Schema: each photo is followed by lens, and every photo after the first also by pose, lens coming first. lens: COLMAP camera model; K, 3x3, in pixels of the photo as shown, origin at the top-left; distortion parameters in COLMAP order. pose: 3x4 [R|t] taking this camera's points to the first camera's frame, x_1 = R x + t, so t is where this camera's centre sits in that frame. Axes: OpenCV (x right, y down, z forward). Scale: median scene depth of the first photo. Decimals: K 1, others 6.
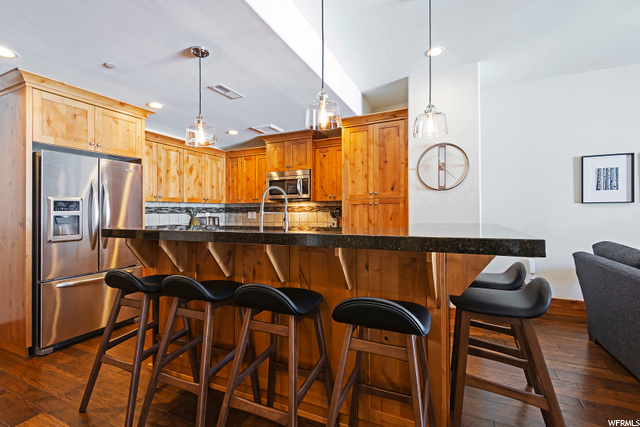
lens RADIAL K [[293.1, 0, 315.2], [0, 293.1, 211.9], [0, 0, 1]] dist [0.019972, -0.013209]
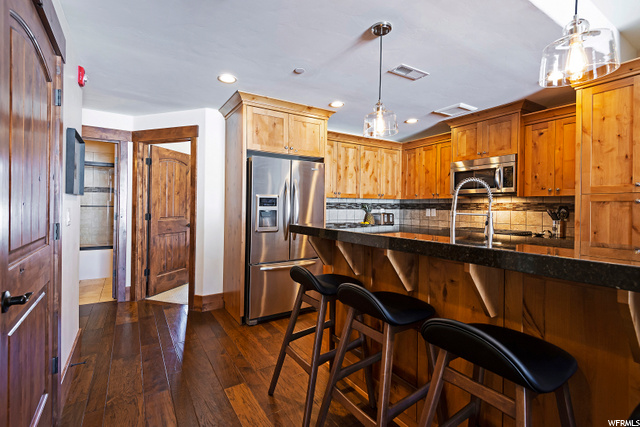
lens RADIAL K [[293.1, 0, 308.7], [0, 293.1, 209.0], [0, 0, 1]] dist [0.019972, -0.013209]
pose [[0.831085, 0.020332, -0.555774, -0.045939], [-0.015463, 0.999790, 0.013453, -0.009067], [0.555930, -0.002587, 0.831225, 0.094675]]
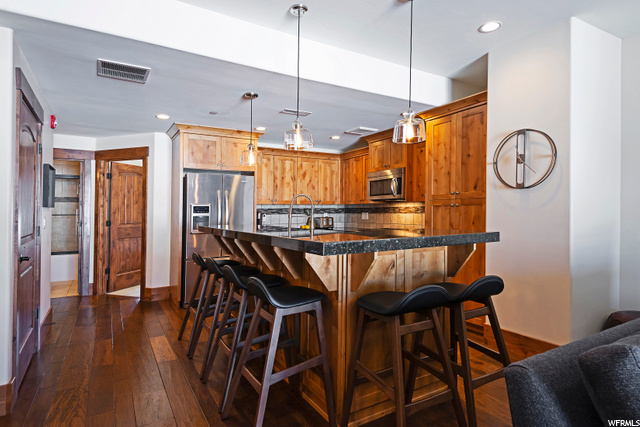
lens RADIAL K [[346.0, 0, 315.4], [0, 346.0, 205.5], [0, 0, 1]] dist [0.008460, -0.006456]
pose [[0.829771, -0.006879, -0.558061, 0.457837], [0.000387, 0.999931, -0.011750, -0.016190], [0.558103, 0.009533, 0.829717, -0.083253]]
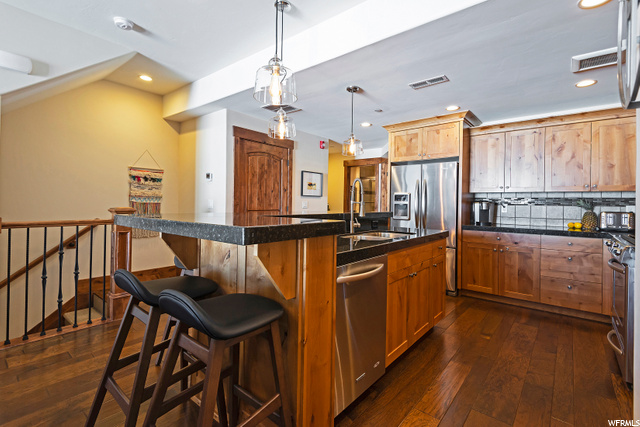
lens RADIAL K [[293.1, 0, 329.2], [0, 293.1, 195.8], [0, 0, 1]] dist [0.019972, -0.013209]
pose [[-0.239328, -0.015096, -0.970821, 0.643934], [-0.011049, 0.999857, -0.012824, -0.005343], [0.970876, 0.007657, -0.239460, 0.791096]]
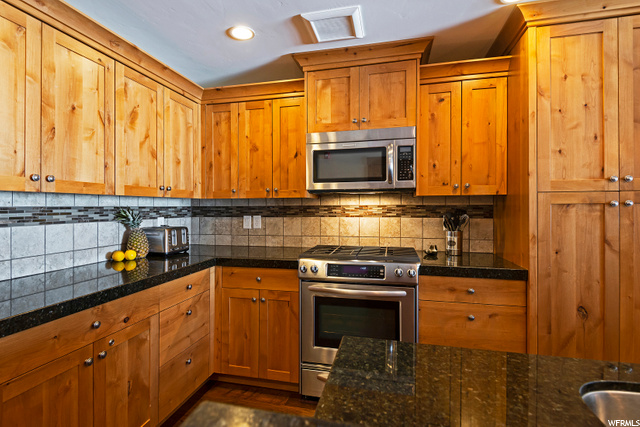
lens RADIAL K [[327.5, 0, 309.7], [0, 327.5, 206.3], [0, 0, 1]] dist [0.013322, -0.005444]
pose [[0.980943, 0.004479, 0.194244, -0.357954], [-0.003537, 0.999980, -0.005197, -0.021174], [-0.194263, 0.004411, 0.980940, 0.666817]]
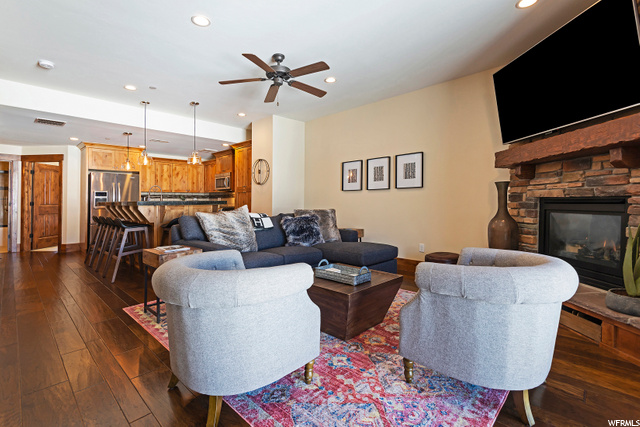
lens RADIAL K [[293.1, 0, 307.0], [0, 293.1, 200.4], [0, 0, 1]] dist [0.019972, -0.013209]
pose [[0.943054, 0.000152, -0.332641, 1.220354], [-0.000712, 0.999999, -0.001563, 0.024369], [0.332640, 0.001711, 0.943052, -0.566242]]
